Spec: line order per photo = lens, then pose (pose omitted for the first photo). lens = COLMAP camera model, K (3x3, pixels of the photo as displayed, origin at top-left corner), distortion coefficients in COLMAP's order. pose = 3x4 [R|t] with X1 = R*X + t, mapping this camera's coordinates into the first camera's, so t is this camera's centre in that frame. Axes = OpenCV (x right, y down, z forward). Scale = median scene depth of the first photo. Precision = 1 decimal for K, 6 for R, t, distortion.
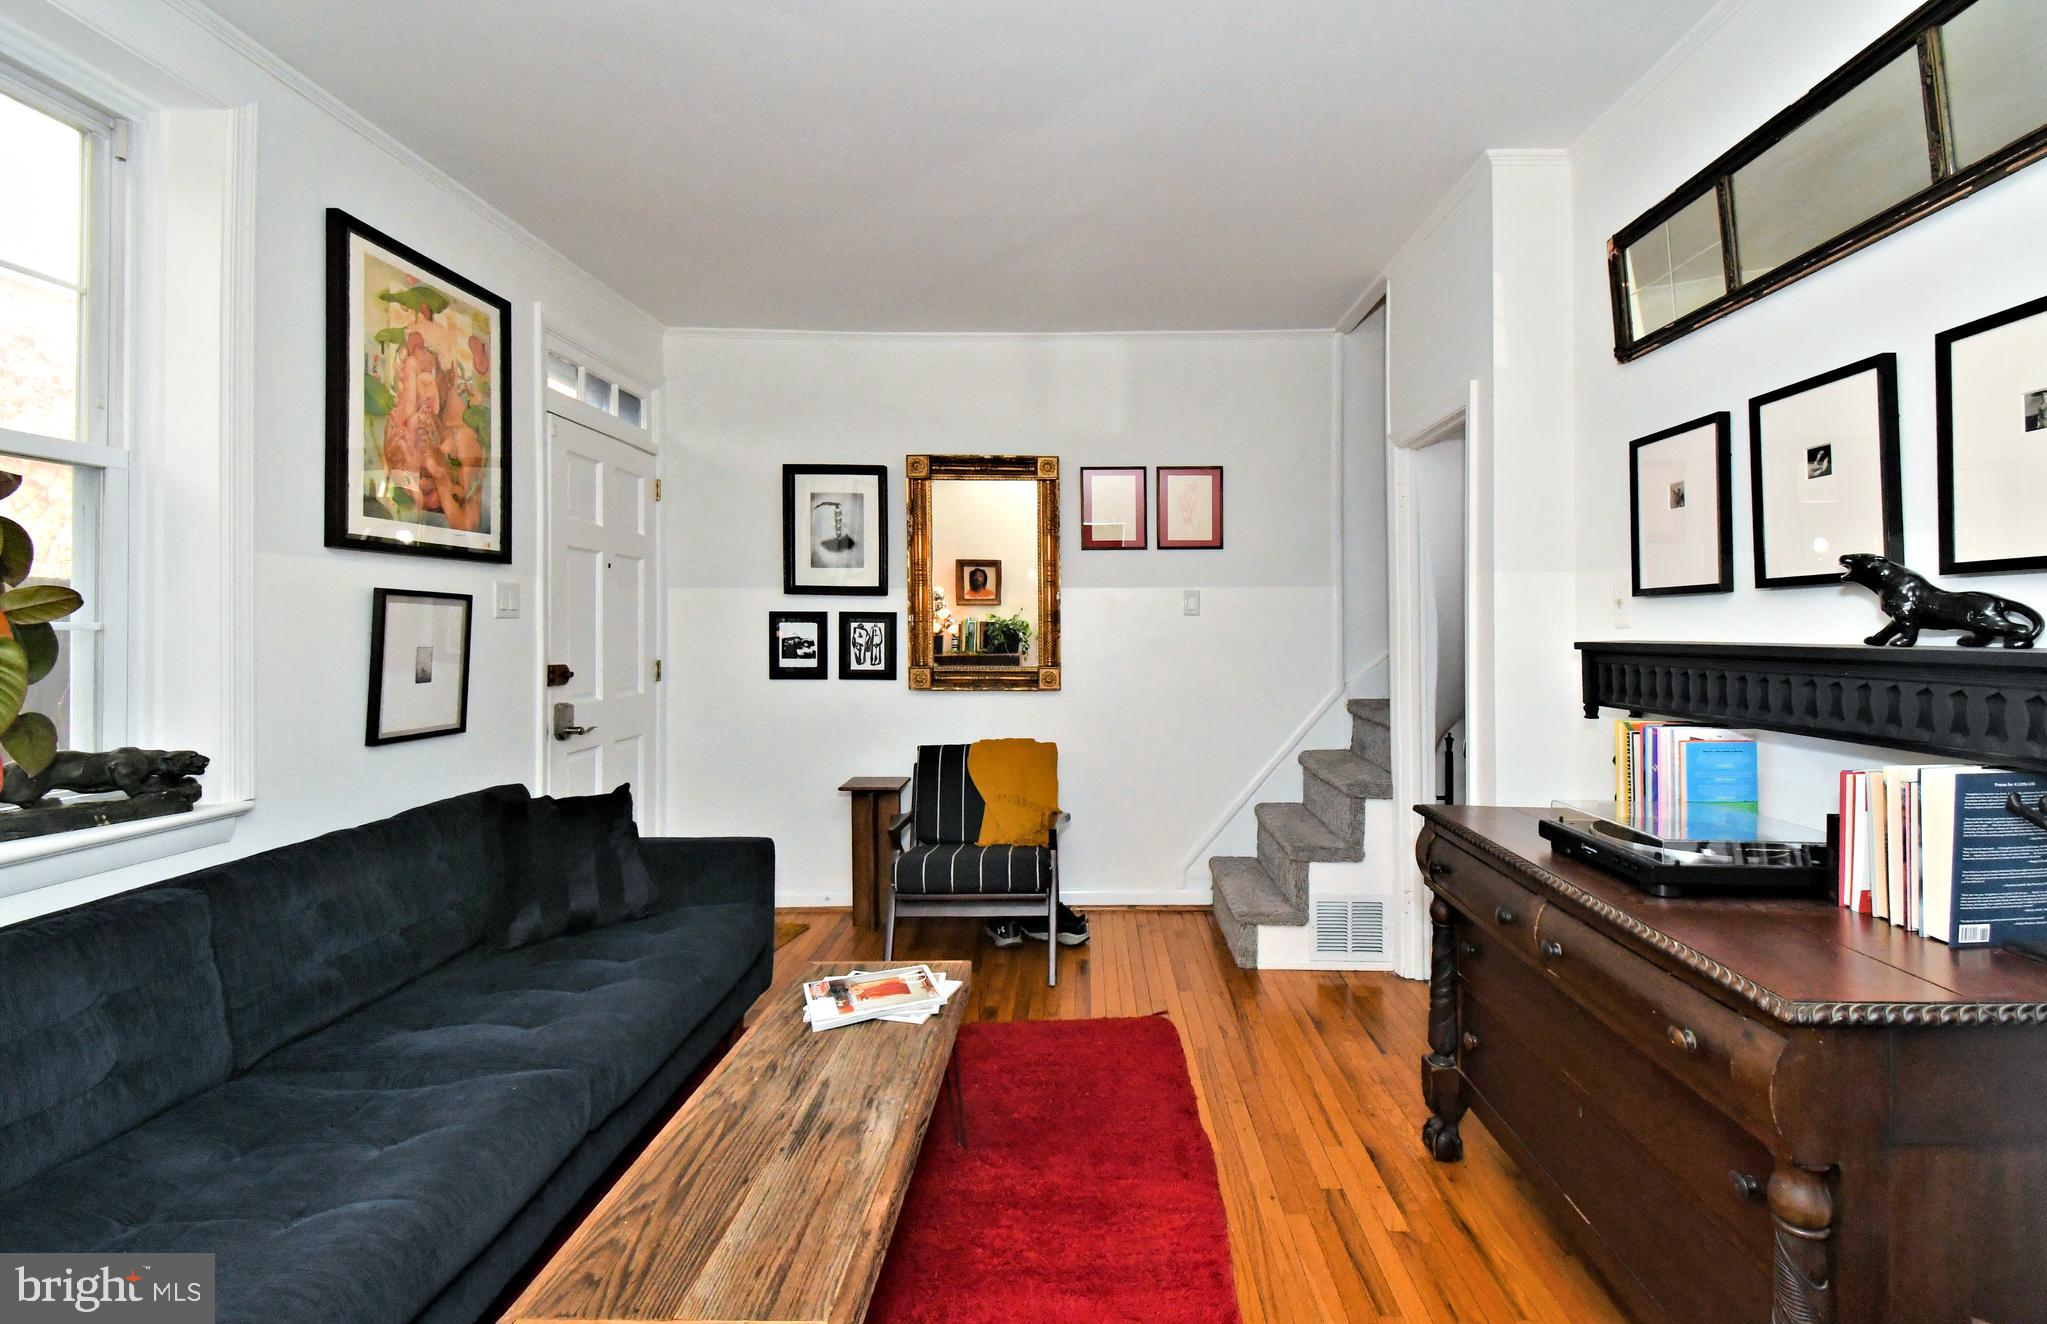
lens RADIAL K [[918.2, 0, 1068.4], [0, 918.2, 617.6], [0, 0, 1]] dist [0.003725, -0.001805]
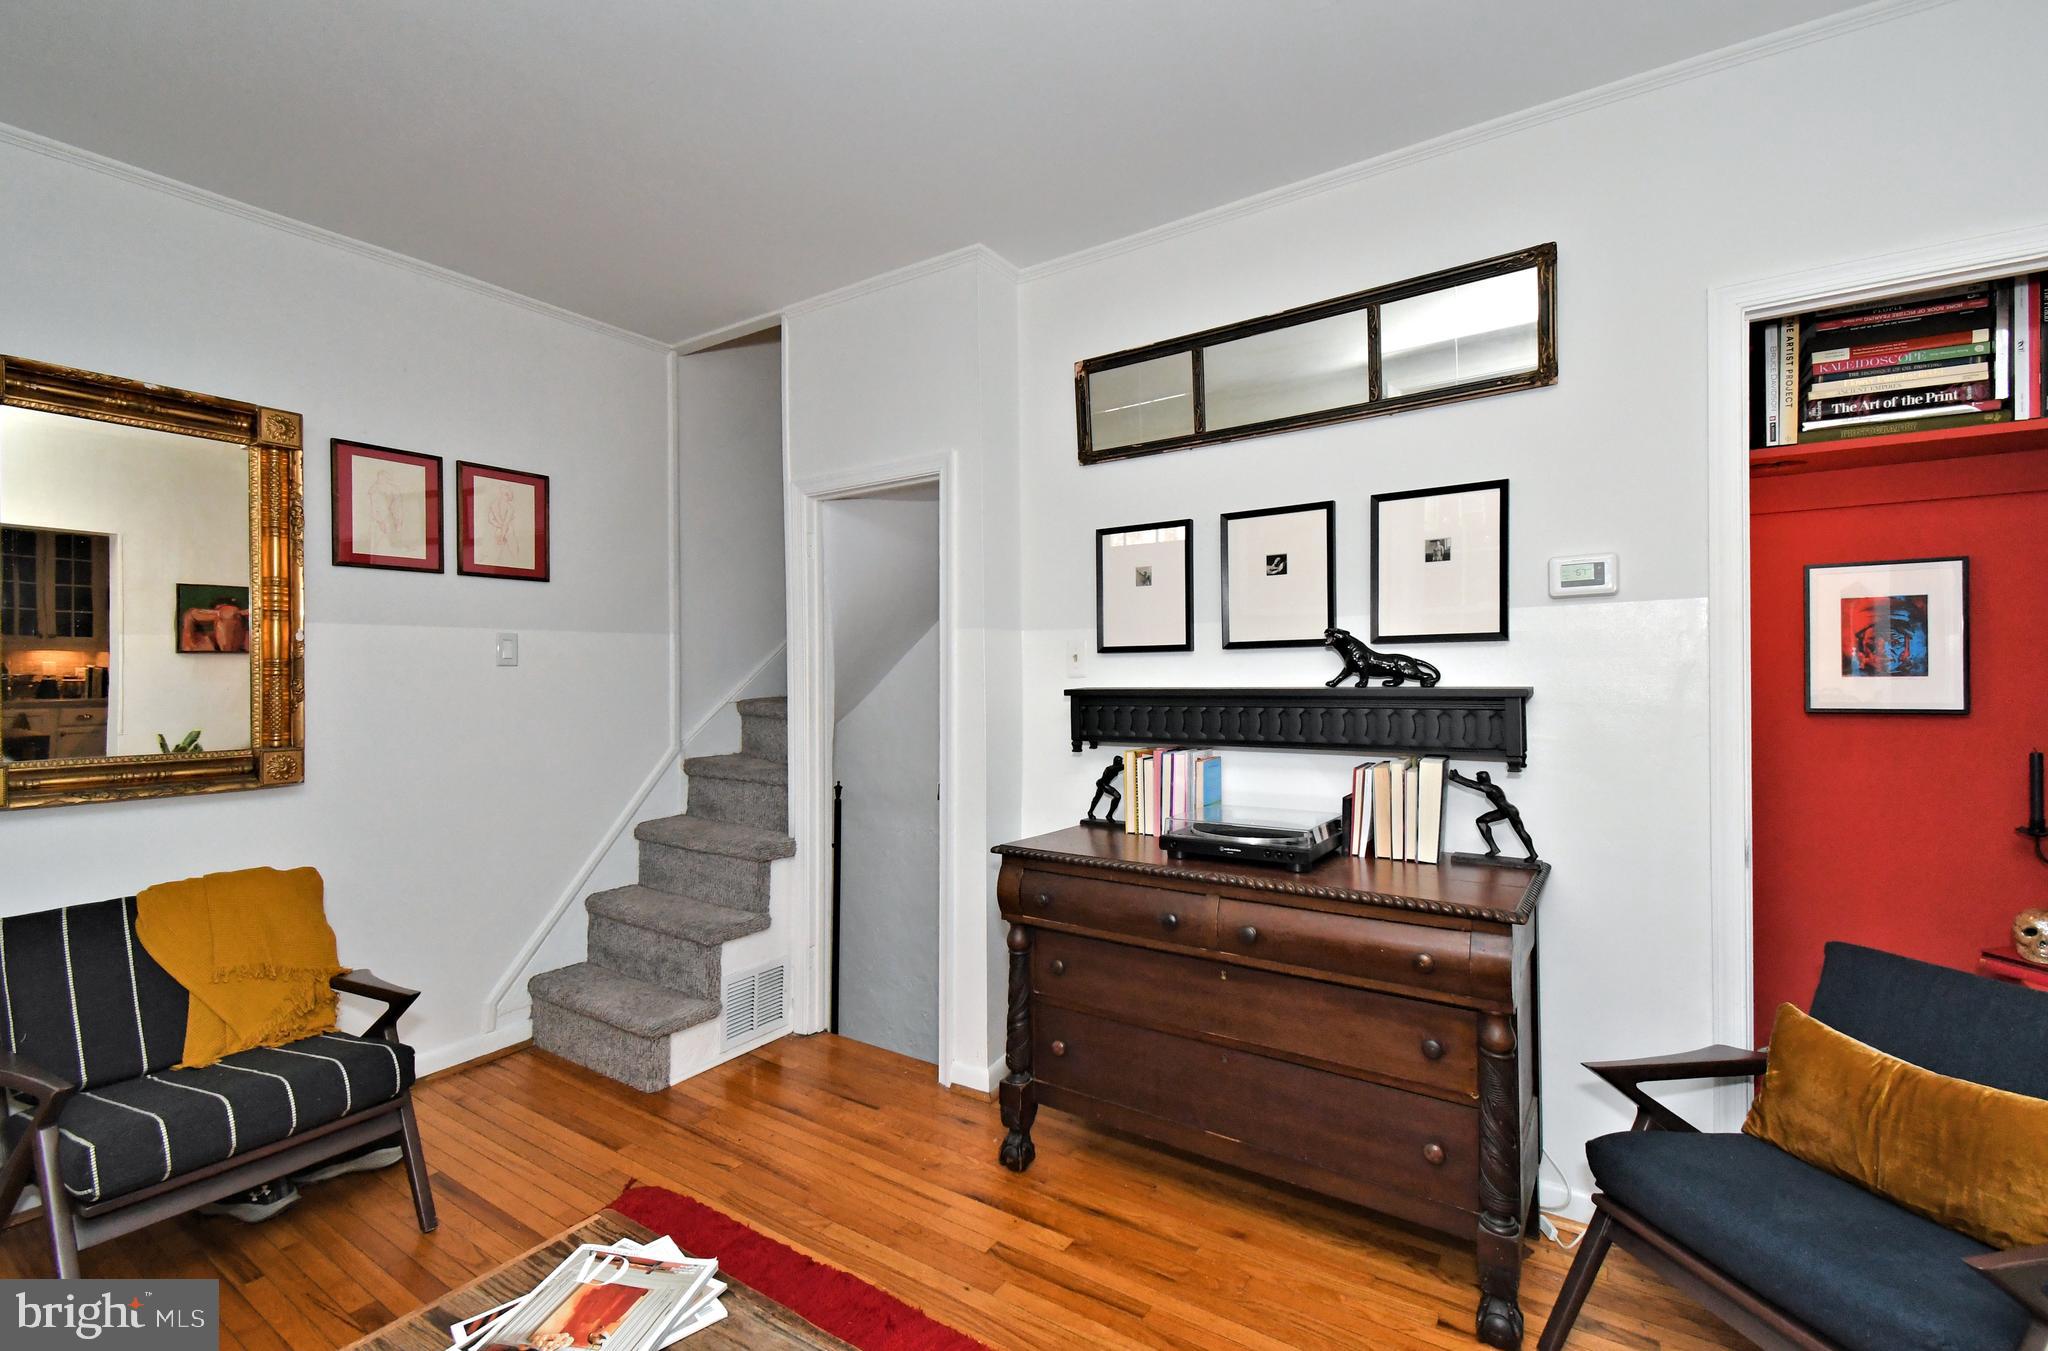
lens RADIAL K [[907.1, 0, 1019.5], [0, 907.1, 676.6], [0, 0, 1]] dist [0.011880, -0.001196]
pose [[0.537340, -0.004988, 0.843351, -0.423999], [-0.000749, 0.999979, 0.006392, 0.001722], [-0.843365, -0.004066, 0.537325, 0.368456]]
